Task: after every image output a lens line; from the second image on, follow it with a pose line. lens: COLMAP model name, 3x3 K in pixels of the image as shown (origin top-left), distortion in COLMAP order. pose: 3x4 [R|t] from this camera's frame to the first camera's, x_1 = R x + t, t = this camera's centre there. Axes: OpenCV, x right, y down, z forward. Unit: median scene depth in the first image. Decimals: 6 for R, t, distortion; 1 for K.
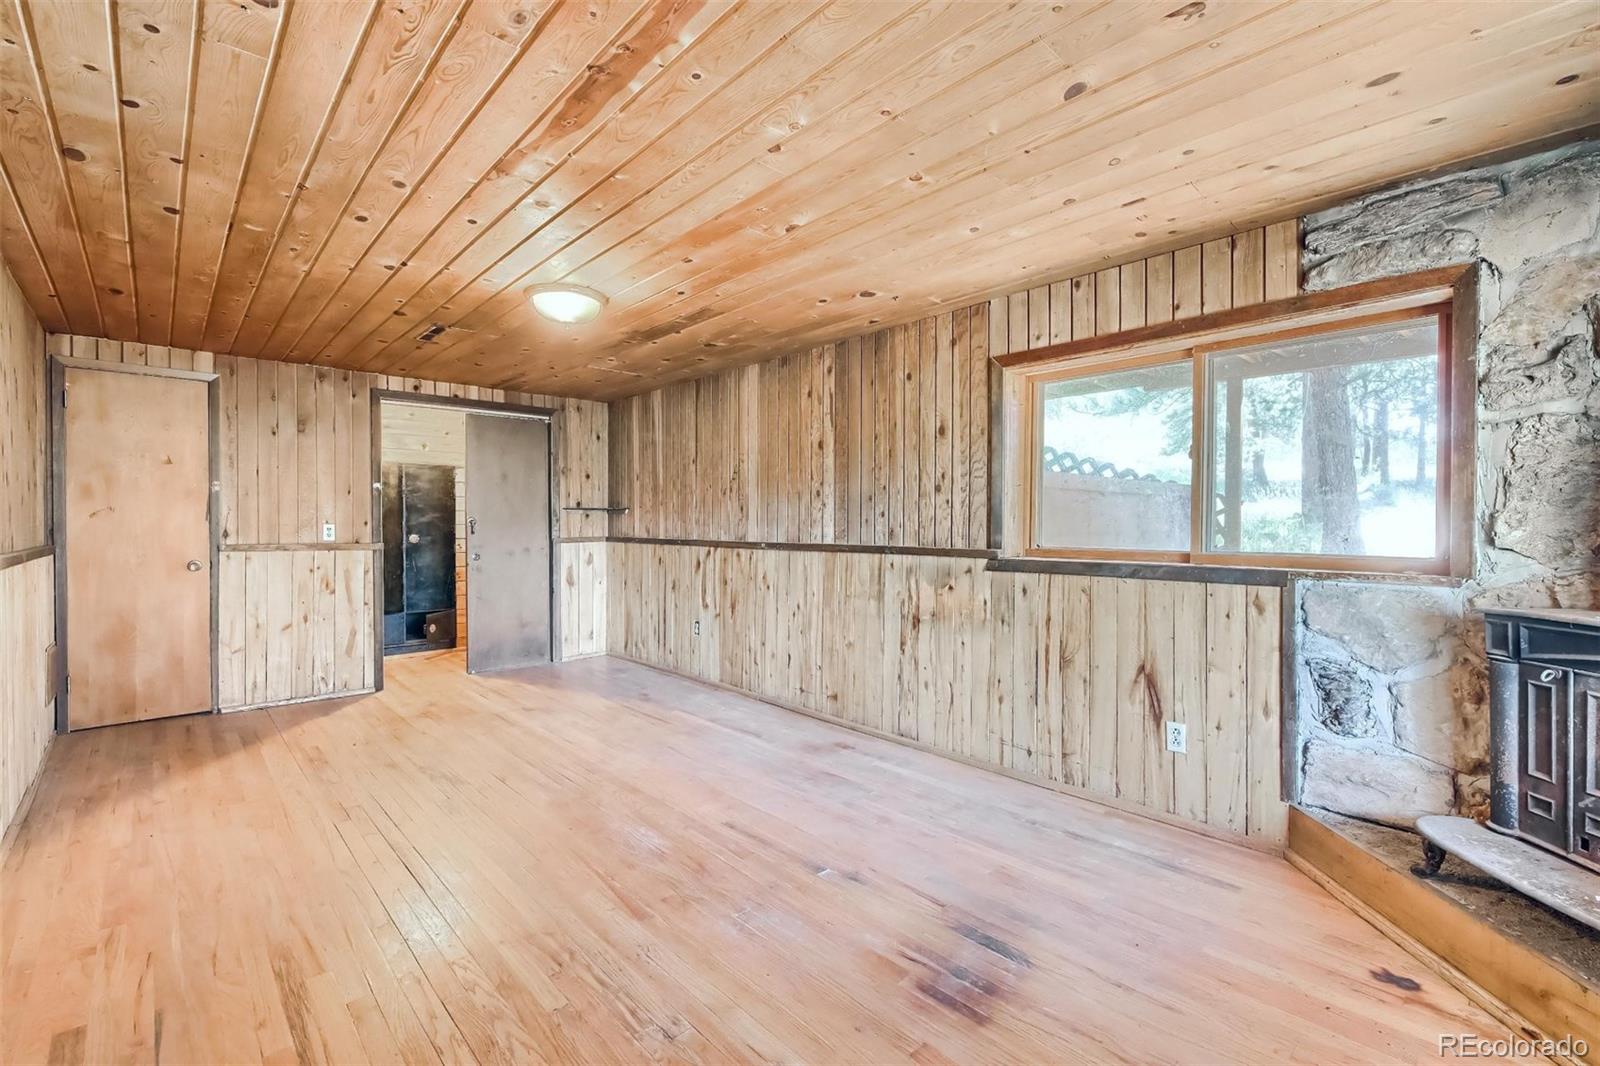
lens RADIAL K [[687.2, 0, 808.0], [0, 687.2, 528.5], [0, 0, 1]] dist [0.001512, -0.003332]
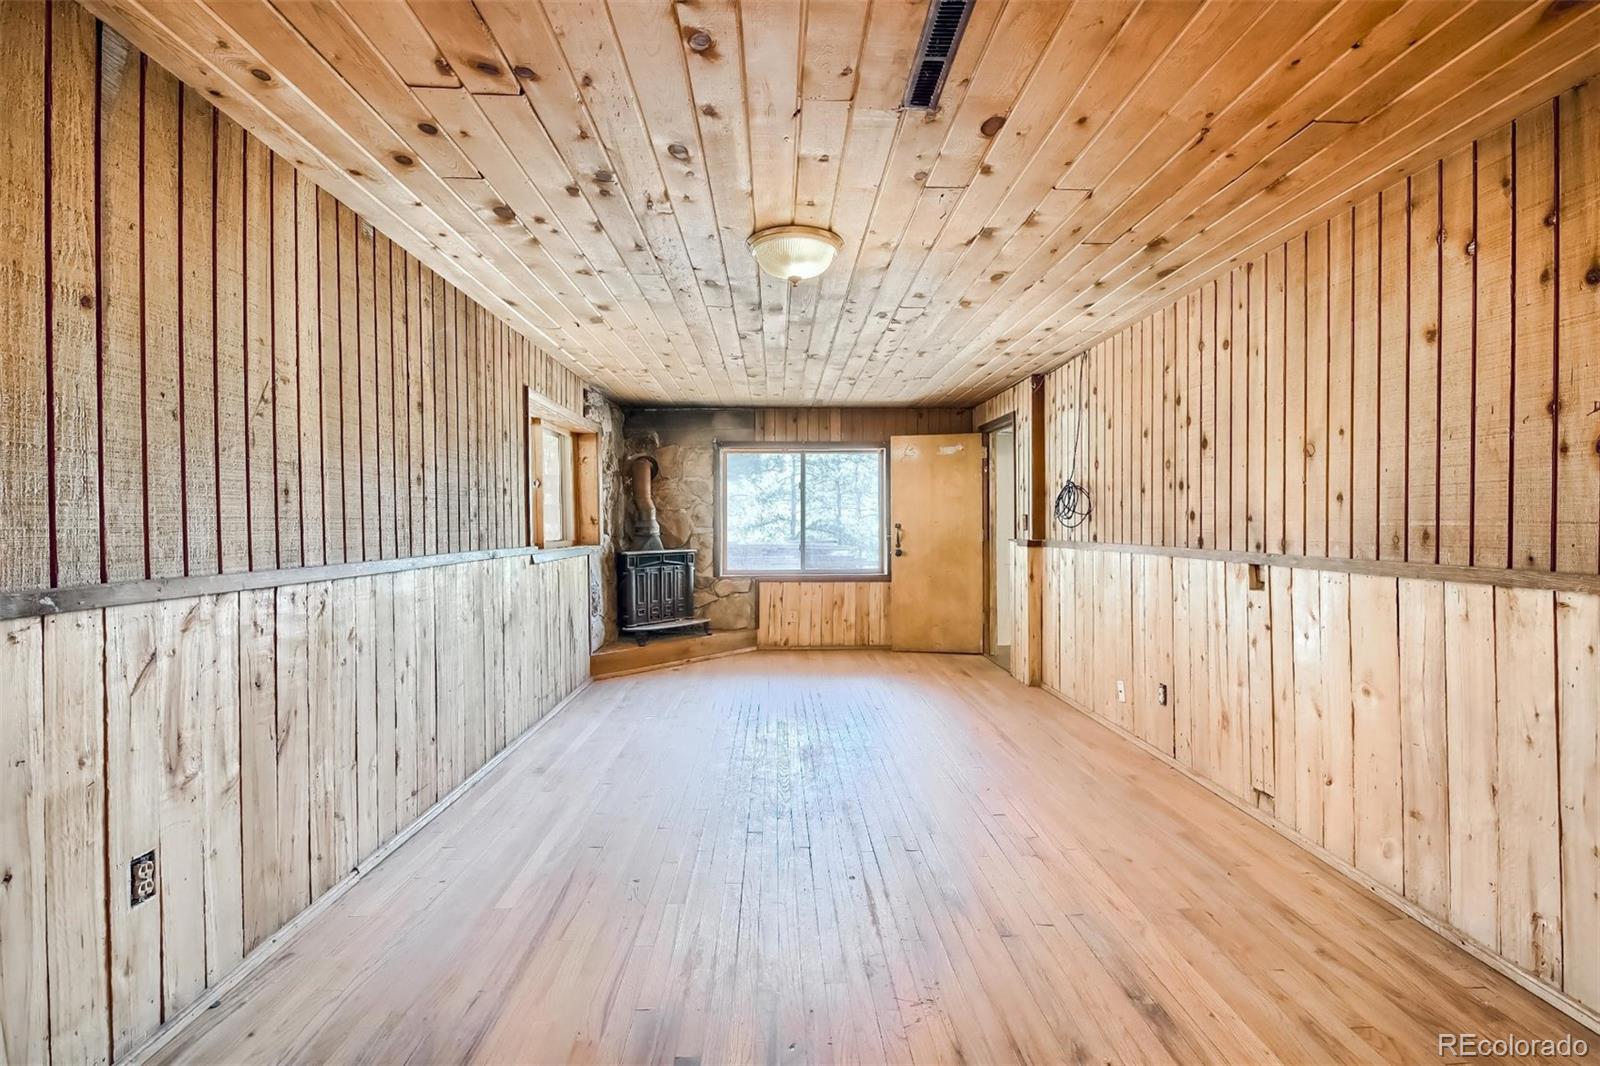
lens RADIAL K [[687.2, 0, 804.3], [0, 687.2, 527.4], [0, 0, 1]] dist [0.001512, -0.003332]
pose [[-0.750851, -0.004576, 0.660455, -0.887477], [0.004756, 0.999913, 0.012335, -0.014697], [-0.660454, 0.012403, -0.750764, 1.594578]]
